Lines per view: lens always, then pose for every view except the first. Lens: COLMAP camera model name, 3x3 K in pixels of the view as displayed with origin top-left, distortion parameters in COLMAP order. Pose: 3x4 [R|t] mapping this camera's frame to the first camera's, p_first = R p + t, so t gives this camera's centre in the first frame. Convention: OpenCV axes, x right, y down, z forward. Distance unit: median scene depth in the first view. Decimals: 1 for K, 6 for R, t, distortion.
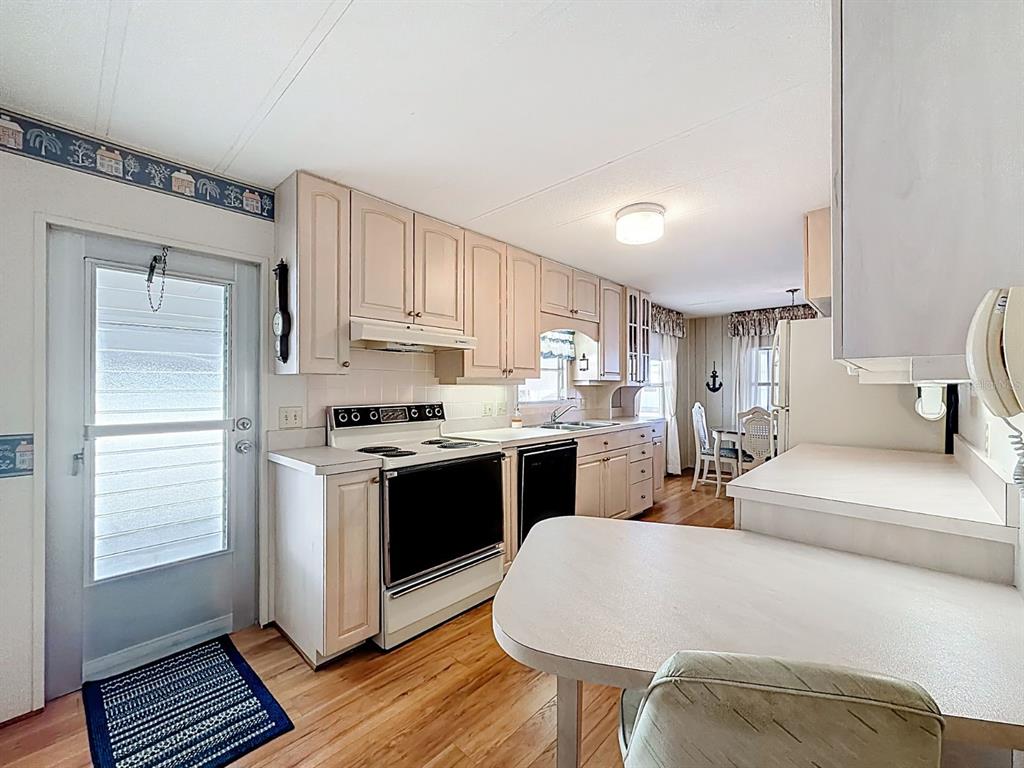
lens RADIAL K [[419.3, 0, 516.0], [0, 419.3, 383.0], [0, 0, 1]] dist [-0.000675, -0.000489]
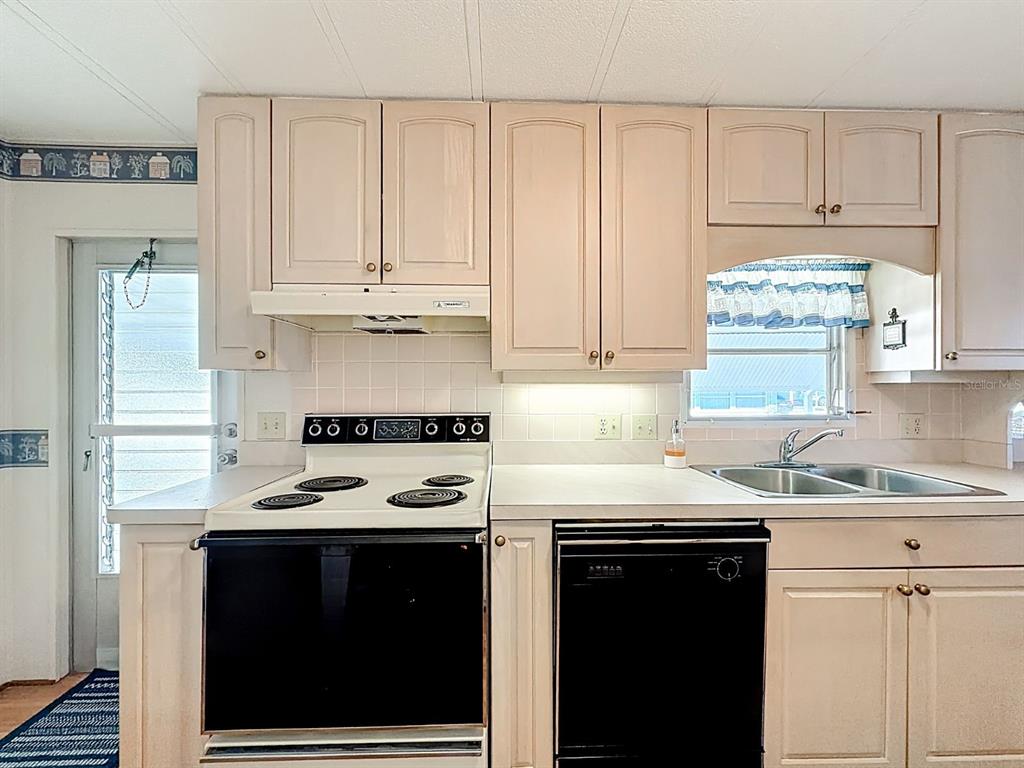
lens RADIAL K [[419.3, 0, 516.0], [0, 419.3, 383.0], [0, 0, 1]] dist [-0.000675, -0.000489]
pose [[0.702815, -0.004203, -0.711361, 0.281210], [0.006907, 0.999976, 0.000915, 0.002953], [0.711340, -0.005557, 0.702827, 0.616819]]
